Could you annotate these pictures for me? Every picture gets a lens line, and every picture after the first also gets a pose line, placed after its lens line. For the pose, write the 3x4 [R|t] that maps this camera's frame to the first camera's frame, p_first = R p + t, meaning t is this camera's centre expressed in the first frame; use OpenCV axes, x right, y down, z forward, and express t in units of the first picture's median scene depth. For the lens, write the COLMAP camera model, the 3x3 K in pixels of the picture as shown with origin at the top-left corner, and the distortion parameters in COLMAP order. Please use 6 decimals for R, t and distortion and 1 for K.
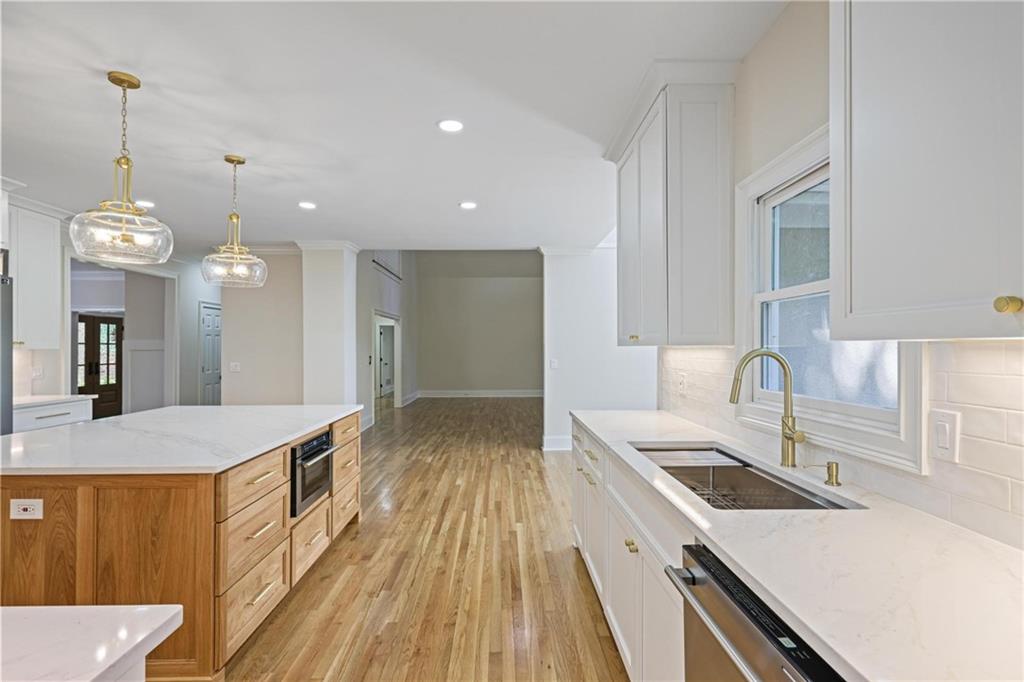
lens RADIAL K [[507.2, 0, 514.3], [0, 507.2, 344.1], [0, 0, 1]] dist [-0.002327, -0.000104]
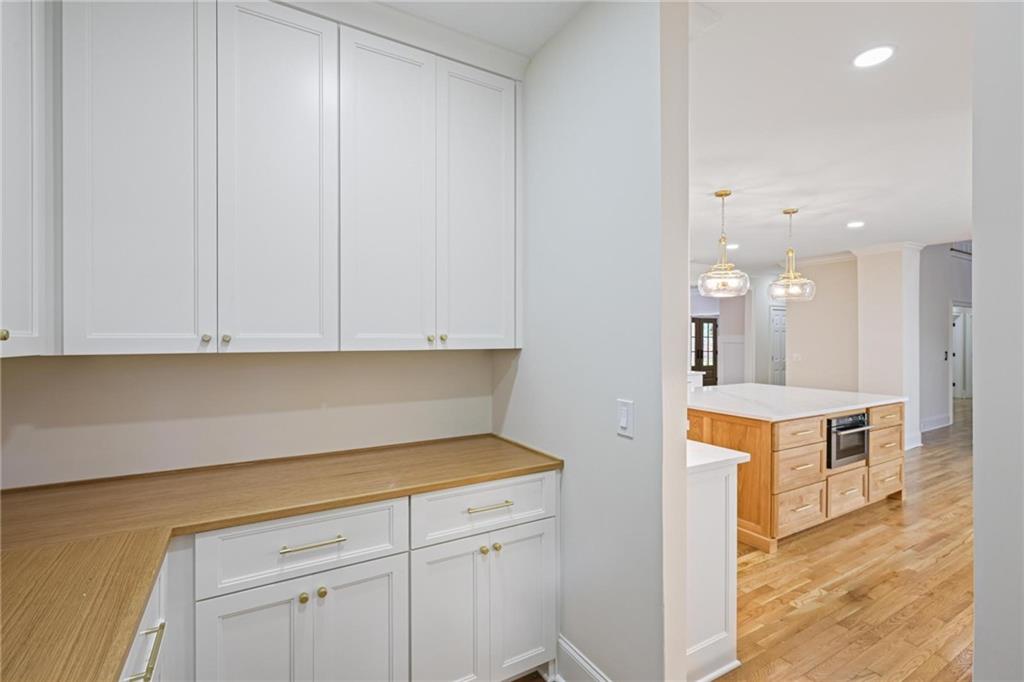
lens RADIAL K [[463.5, 0, 510.0], [0, 463.5, 336.2], [0, 0, 1]] dist [-0.000153, -0.000408]
pose [[0.476703, 0.001831, -0.879063, 0.223806], [0.002576, 0.999991, 0.003479, -0.025840], [0.879061, -0.003923, 0.476694, -0.320459]]
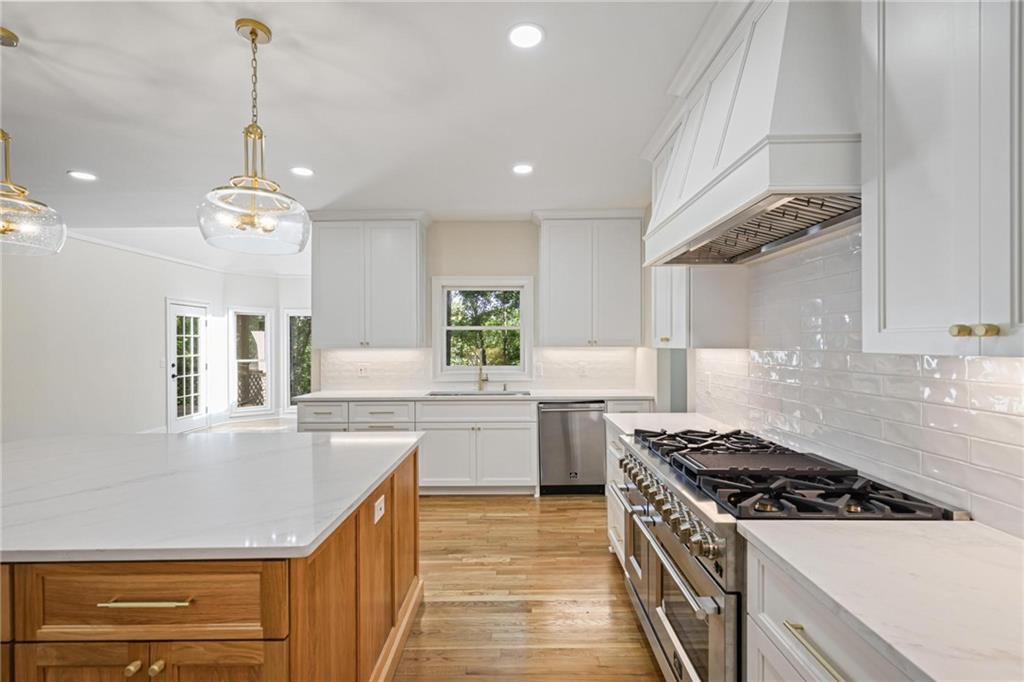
lens RADIAL K [[462.4, 0, 513.5], [0, 462.4, 343.0], [0, 0, 1]] dist [-0.000727, 0.000214]
pose [[0.035840, 0.002090, 0.999355, -1.138972], [0.001753, 0.999996, -0.002154, -0.006257], [-0.999356, 0.001829, 0.035836, 0.412594]]
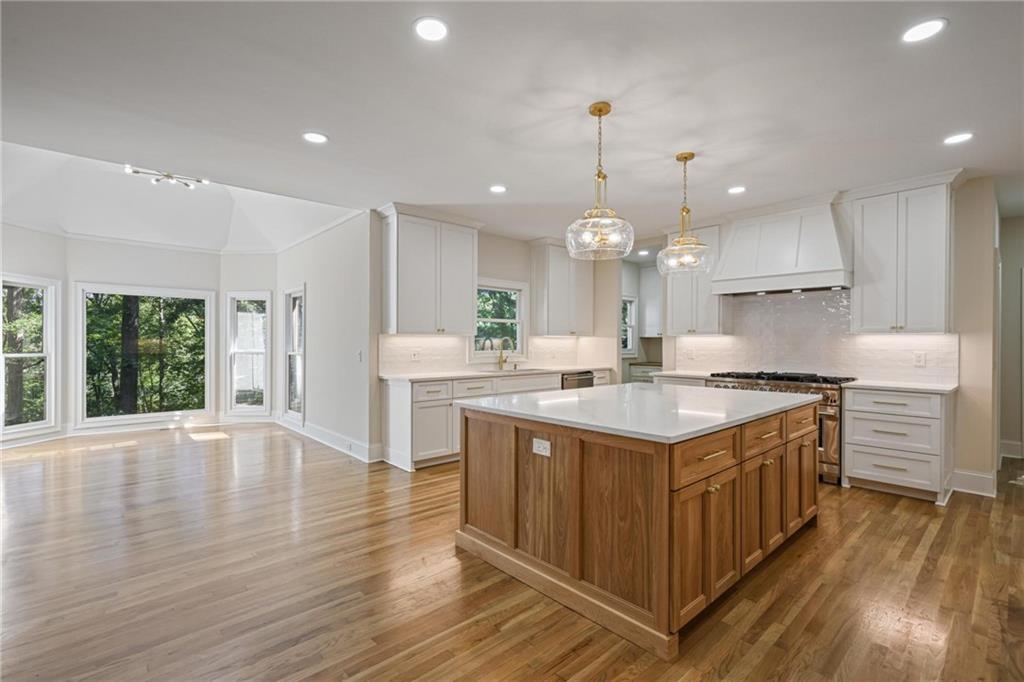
lens RADIAL K [[462.4, 0, 513.5], [0, 462.4, 343.0], [0, 0, 1]] dist [-0.000727, 0.000214]
pose [[-0.653681, -0.000215, 0.756770, -1.118277], [-0.002560, 0.999995, -0.001927, 0.036898], [-0.756766, -0.003197, -0.653679, 1.729492]]
